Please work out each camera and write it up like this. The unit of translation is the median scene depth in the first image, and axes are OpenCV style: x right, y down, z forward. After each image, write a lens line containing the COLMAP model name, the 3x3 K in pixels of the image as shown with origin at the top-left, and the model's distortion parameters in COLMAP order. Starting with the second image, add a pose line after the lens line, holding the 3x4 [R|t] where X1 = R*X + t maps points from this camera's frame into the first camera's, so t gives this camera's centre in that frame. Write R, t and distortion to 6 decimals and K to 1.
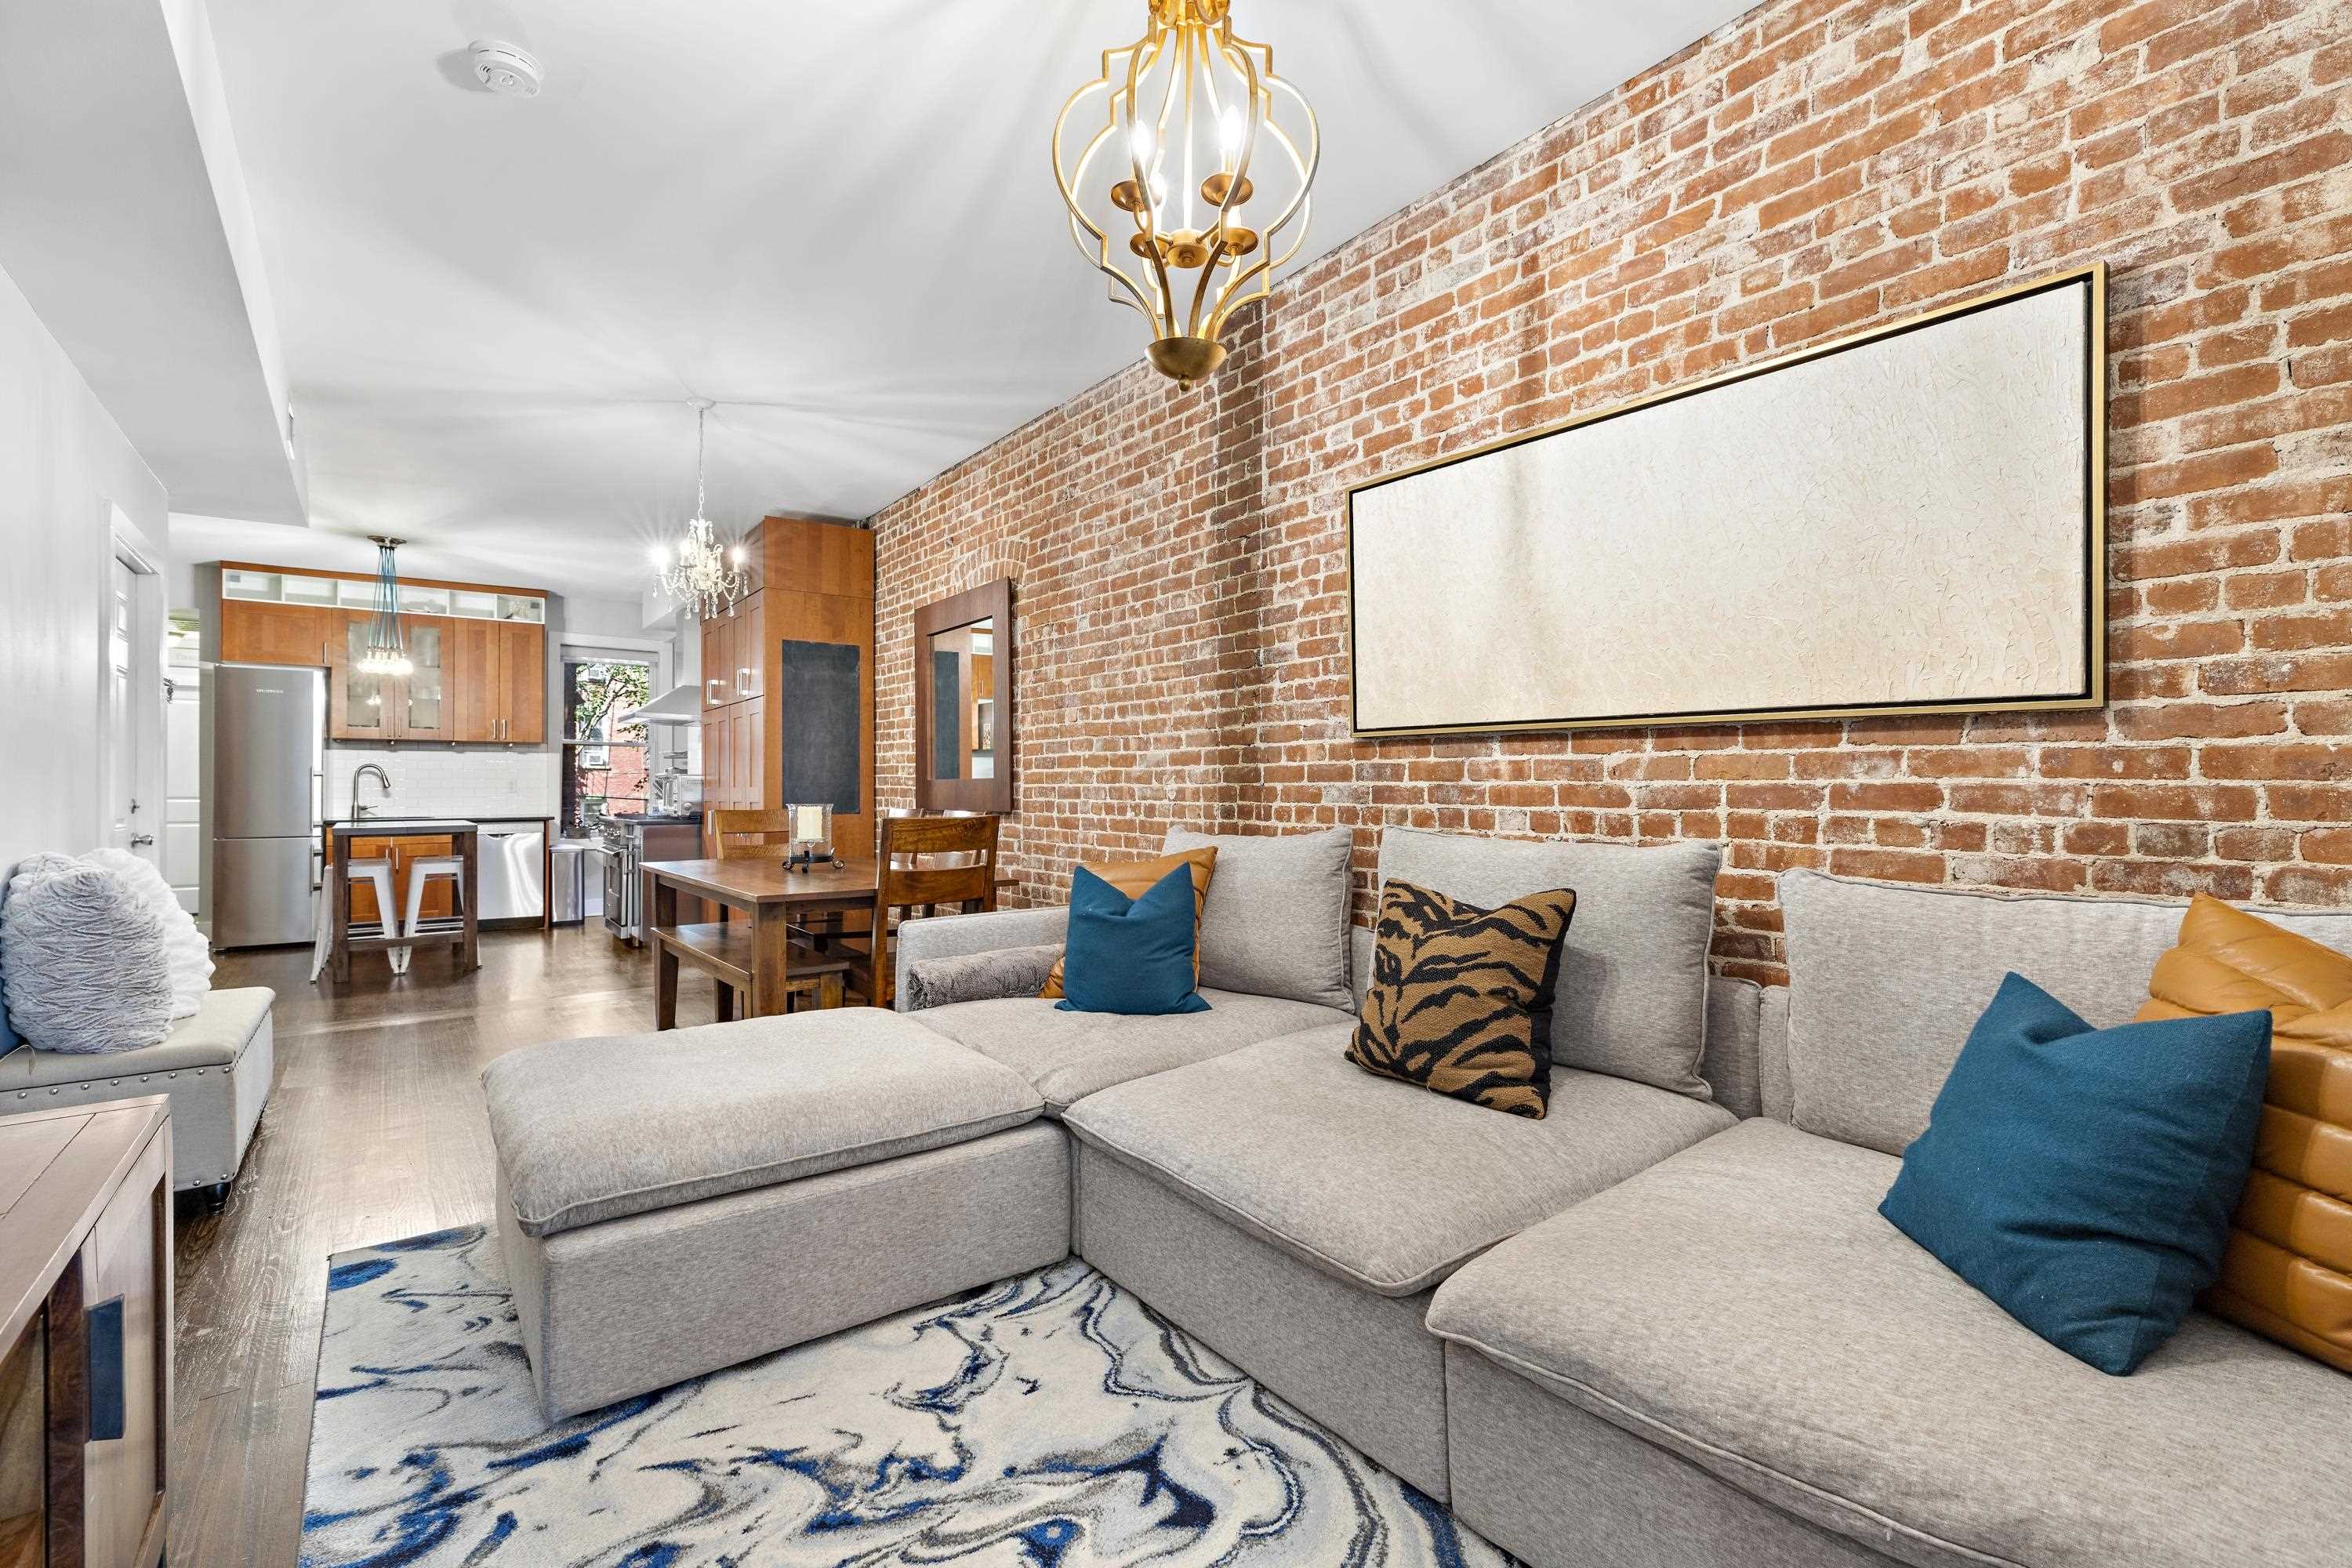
lens RADIAL K [[1042.4, 0, 1176.1], [0, 1042.4, 783.8], [0, 0, 1]] dist [0.003384, 0.000349]
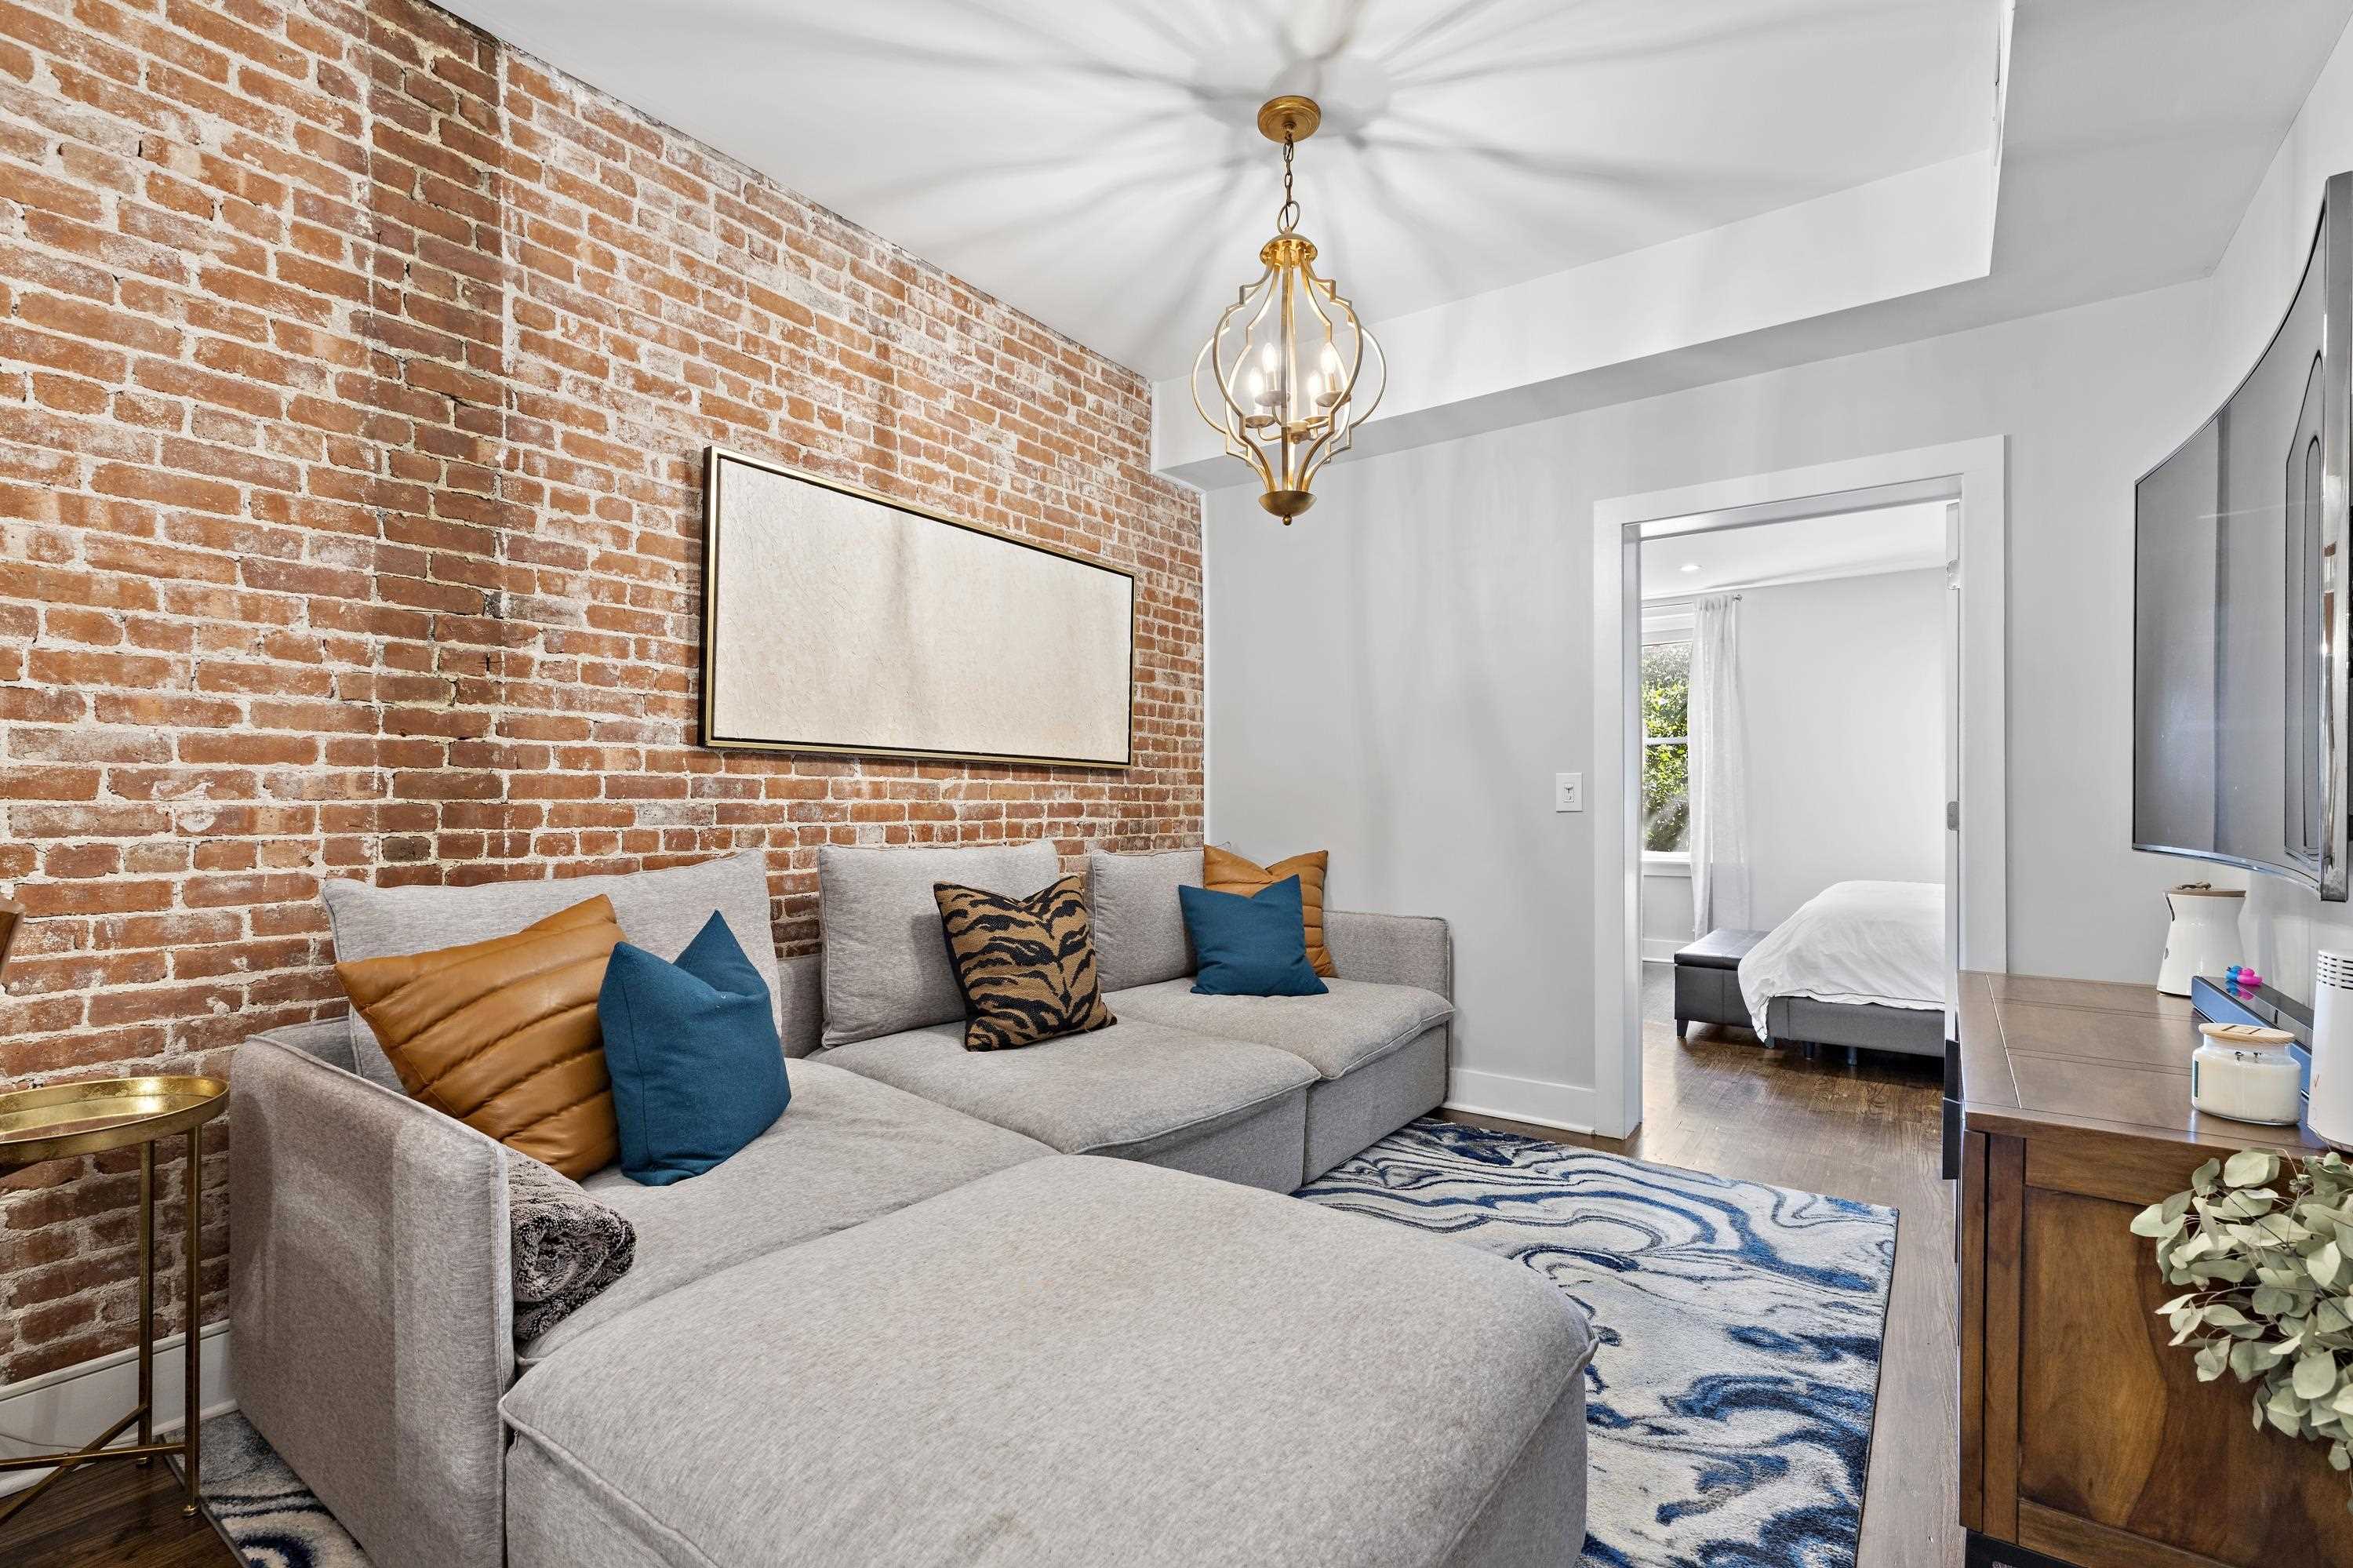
lens RADIAL K [[1042.9, 0, 1178.6], [0, 1042.9, 811.2], [0, 0, 1]] dist [0.003384, 0.000349]
pose [[-0.287784, -0.008498, 0.957658, -0.600550], [-0.004117, 0.999962, 0.007636, 0.000003], [-0.957686, -0.001746, -0.287808, 0.710555]]
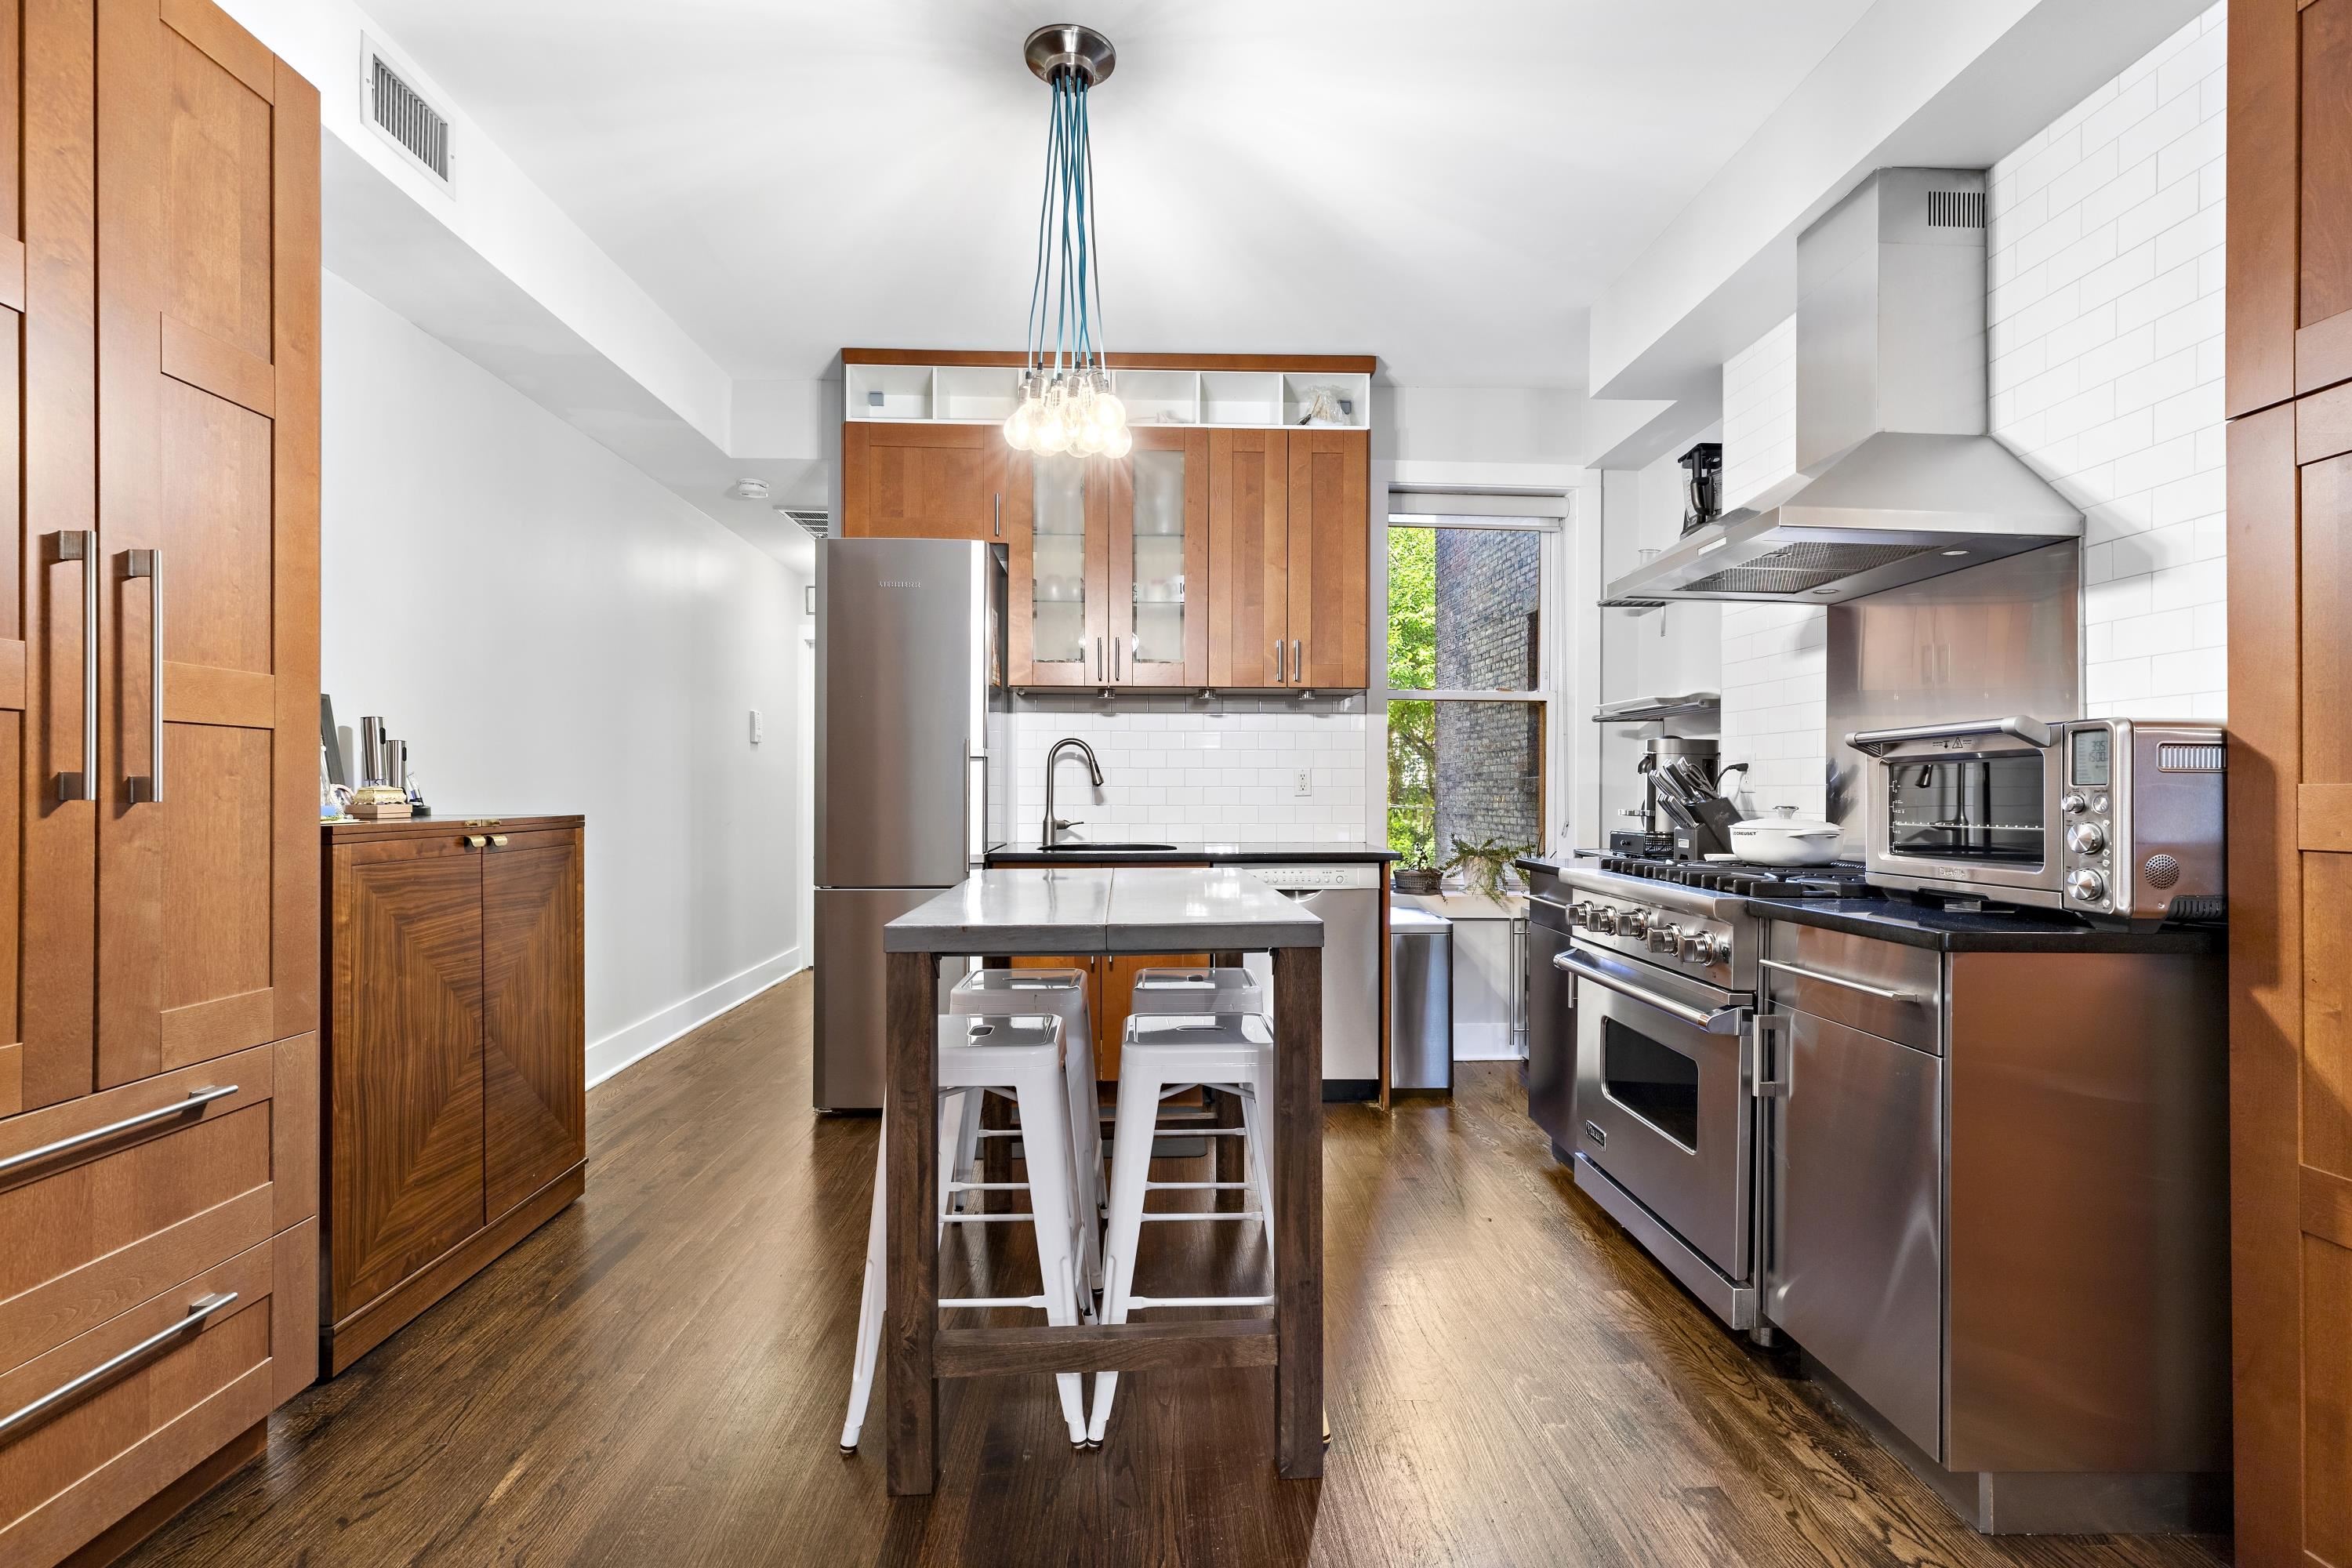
lens RADIAL K [[1042.4, 0, 1180.4], [0, 1042.4, 794.8], [0, 0, 1]] dist [0.003384, 0.000349]
pose [[0.824021, 0.004463, -0.566541, -0.940472], [0.000471, 0.999963, 0.008563, 0.008862], [0.566559, -0.007323, 0.823989, 1.306828]]
